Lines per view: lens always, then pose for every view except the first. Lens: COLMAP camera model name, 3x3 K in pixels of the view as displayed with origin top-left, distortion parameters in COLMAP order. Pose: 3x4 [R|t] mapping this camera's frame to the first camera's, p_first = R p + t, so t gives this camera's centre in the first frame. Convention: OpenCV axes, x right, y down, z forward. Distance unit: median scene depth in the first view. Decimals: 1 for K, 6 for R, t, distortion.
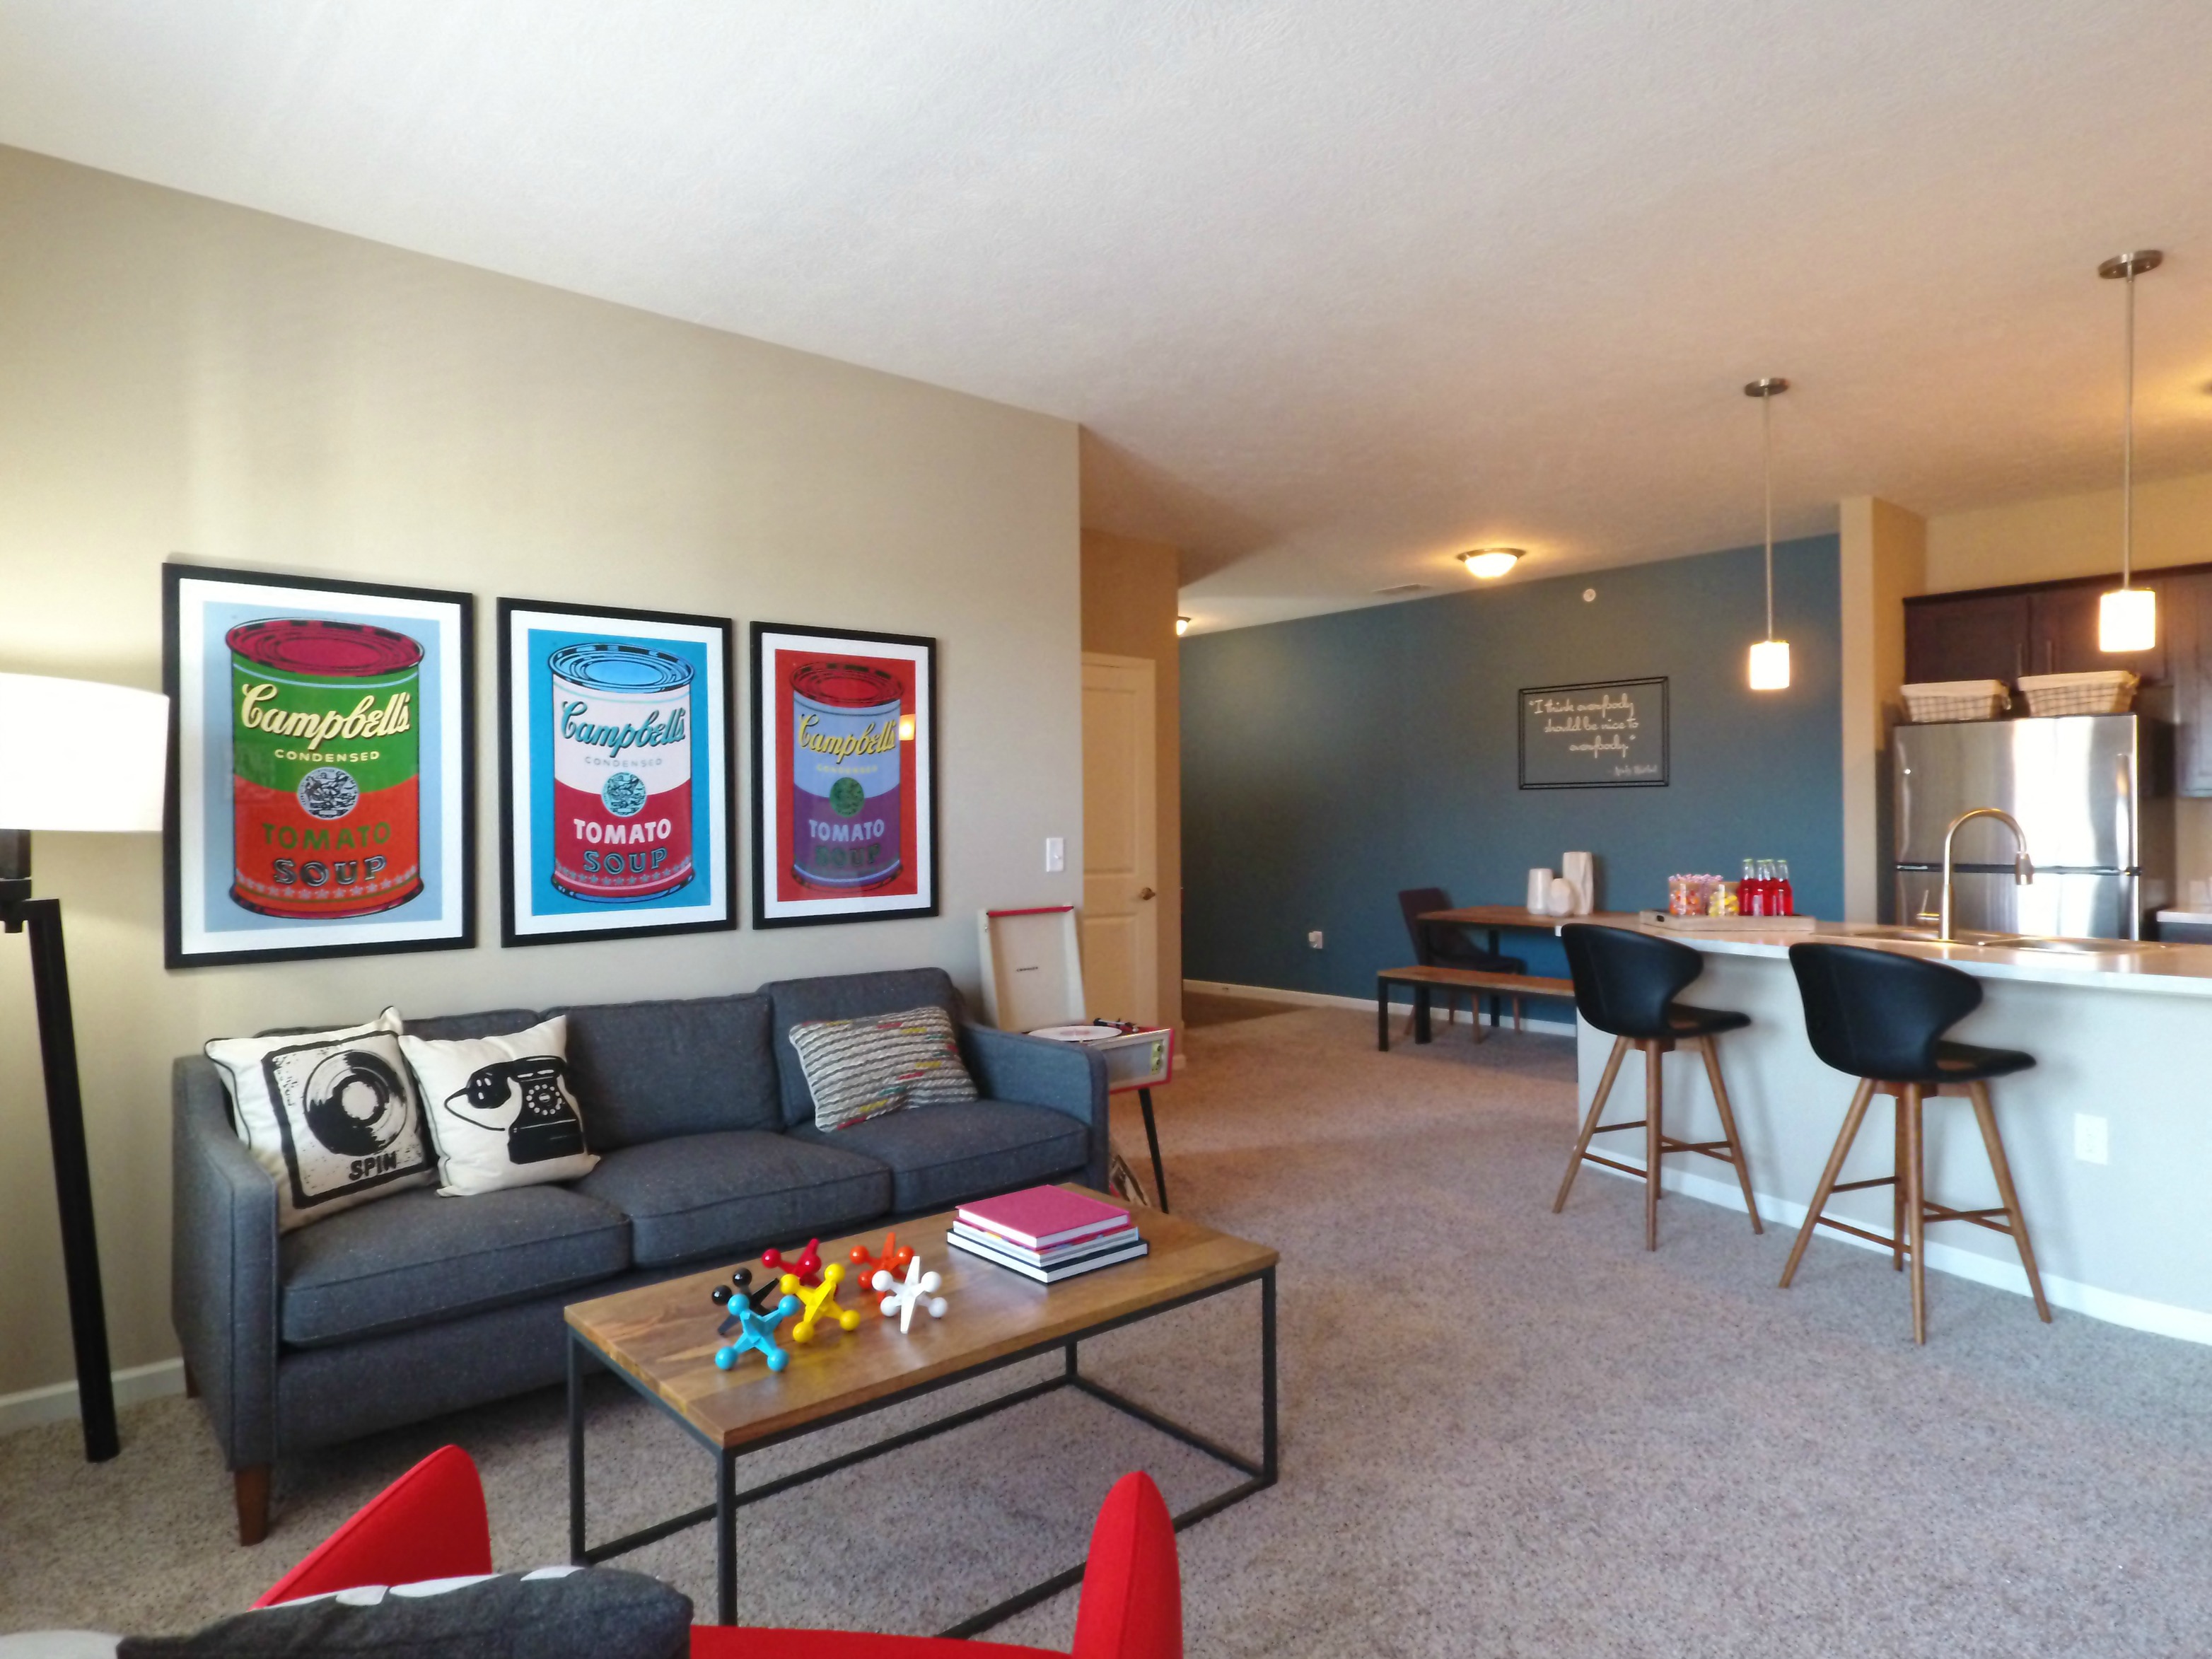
lens RADIAL K [[1297.7, 0, 1115.4], [0, 1297.7, 816.8], [0, 0, 1]] dist [-0.002281, 0.000272]
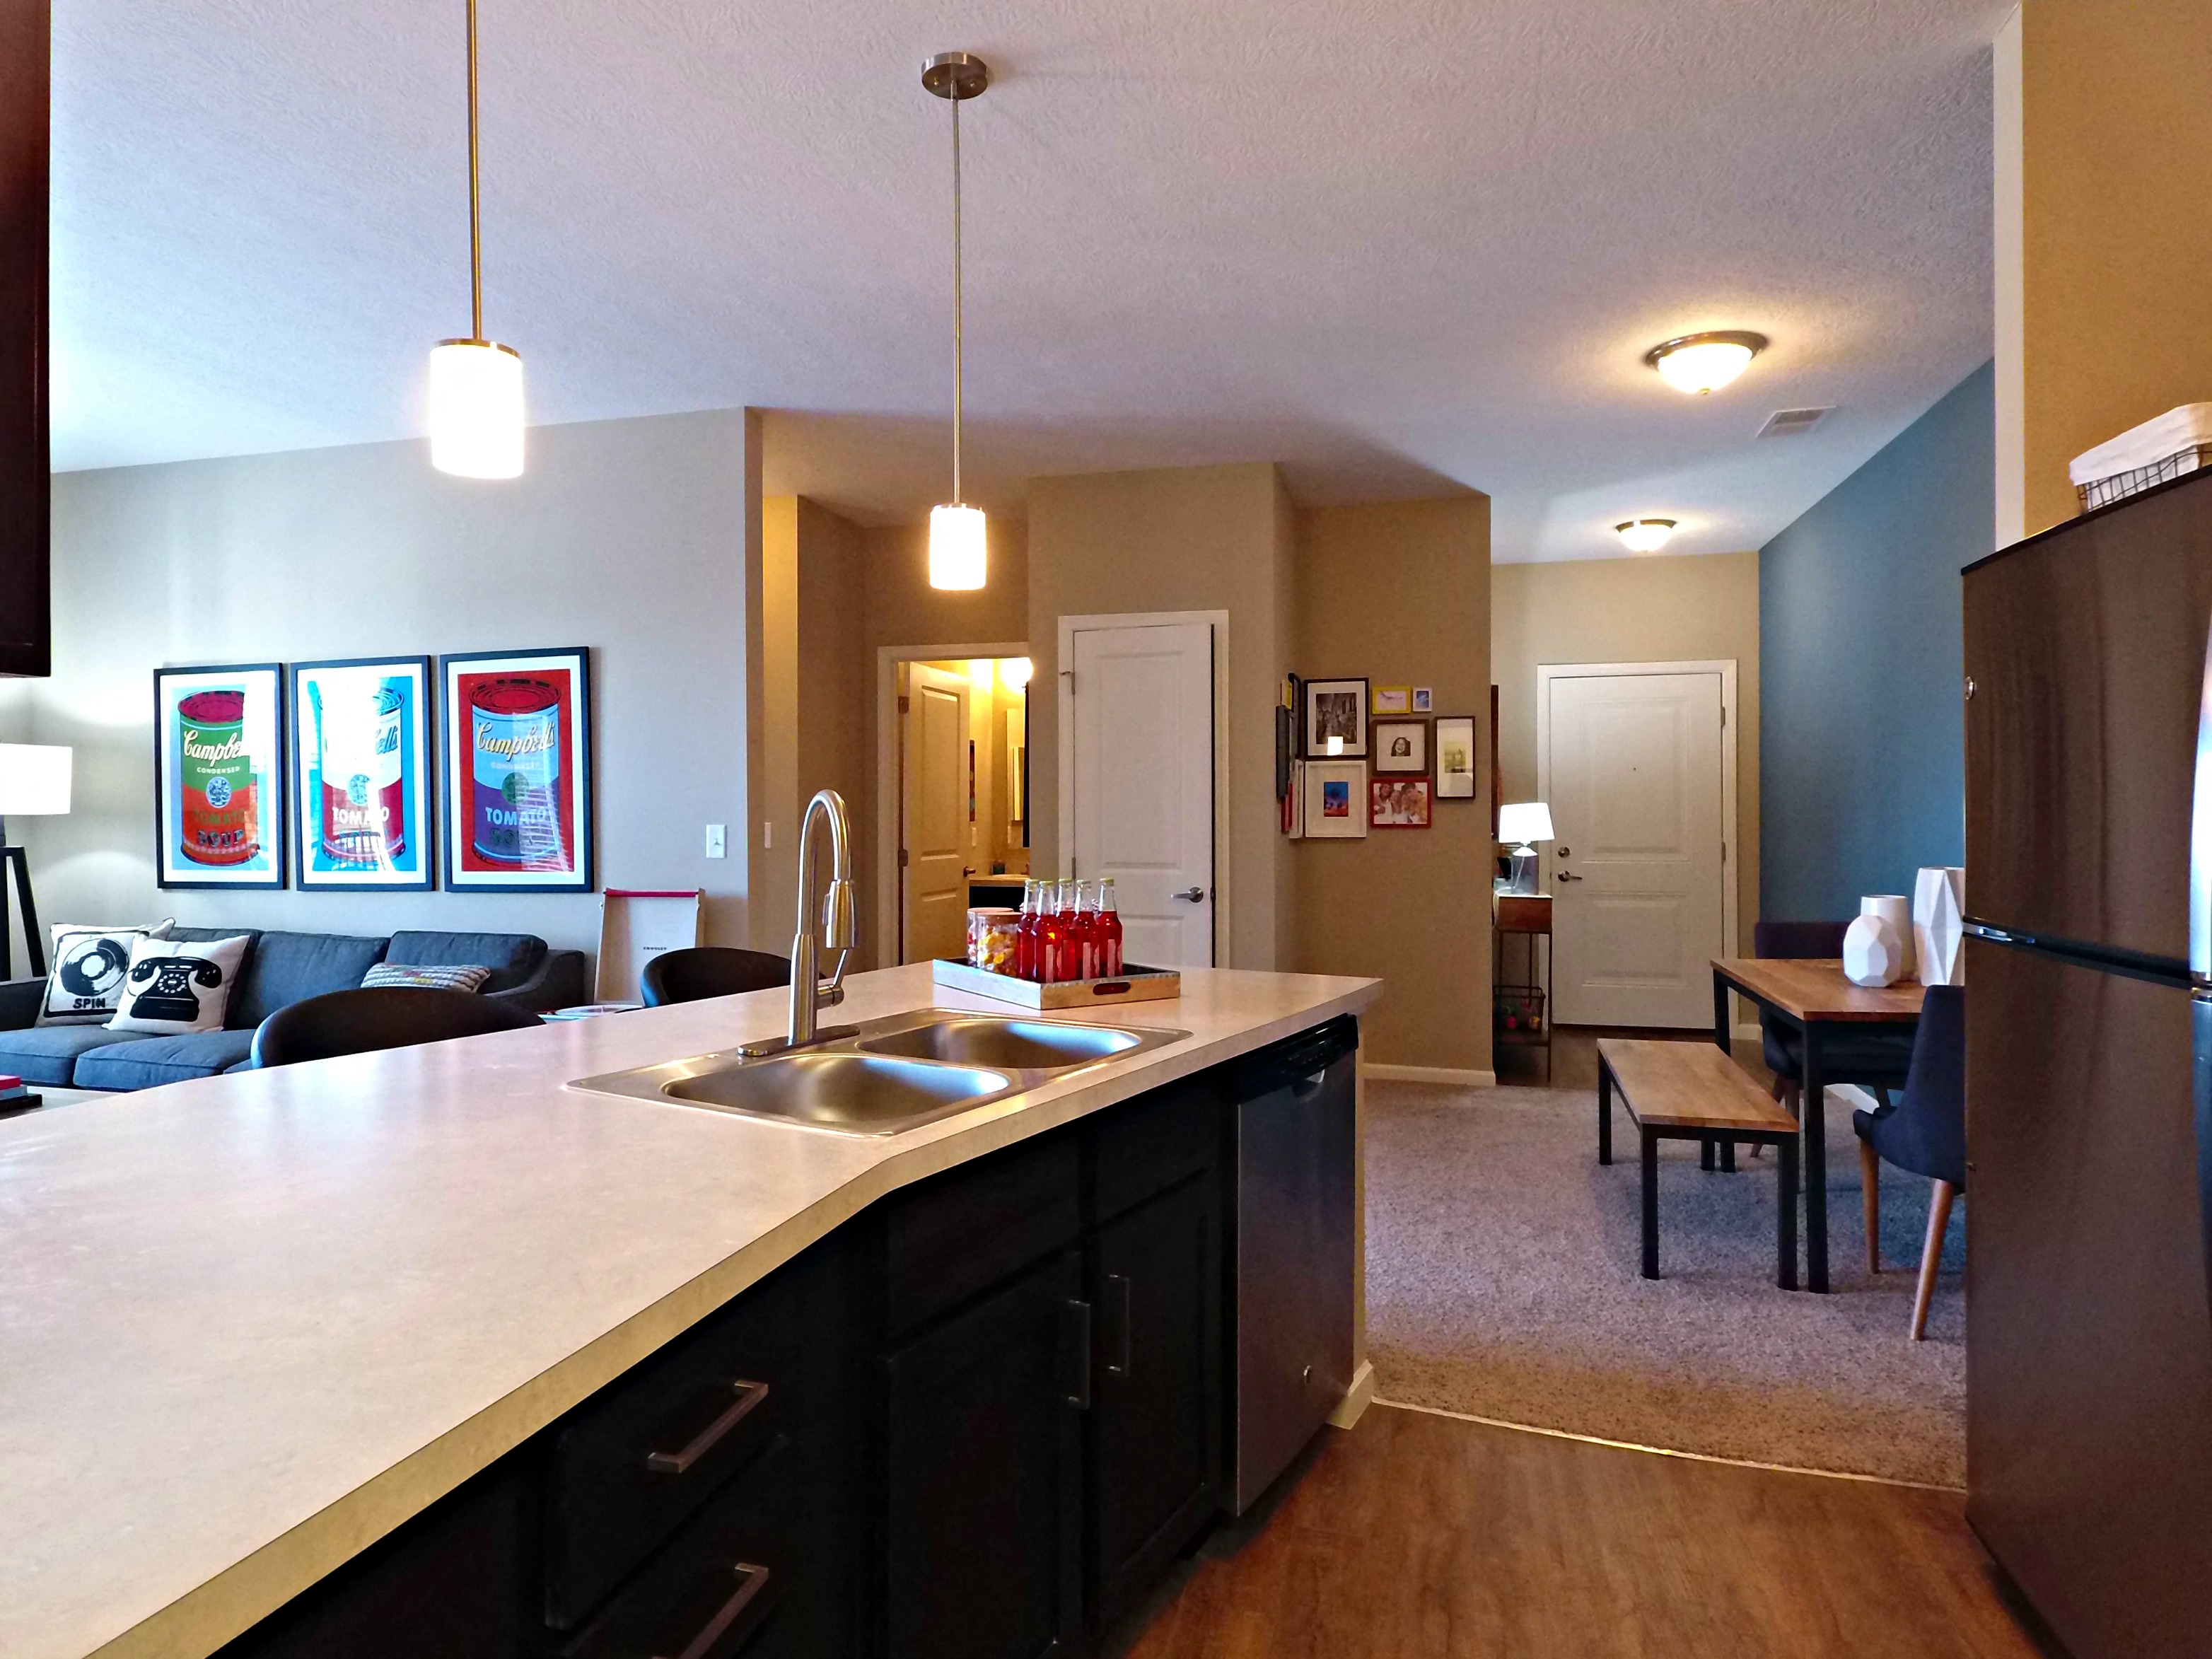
lens RADIAL K [[1297.7, 0, 1112.8], [0, 1297.7, 836.5], [0, 0, 1]] dist [-0.002281, 0.000272]
pose [[0.553005, 0.018171, -0.832980, 1.237023], [0.003169, 0.999709, 0.023912, 0.002555], [0.833172, -0.015863, 0.552786, 0.880683]]
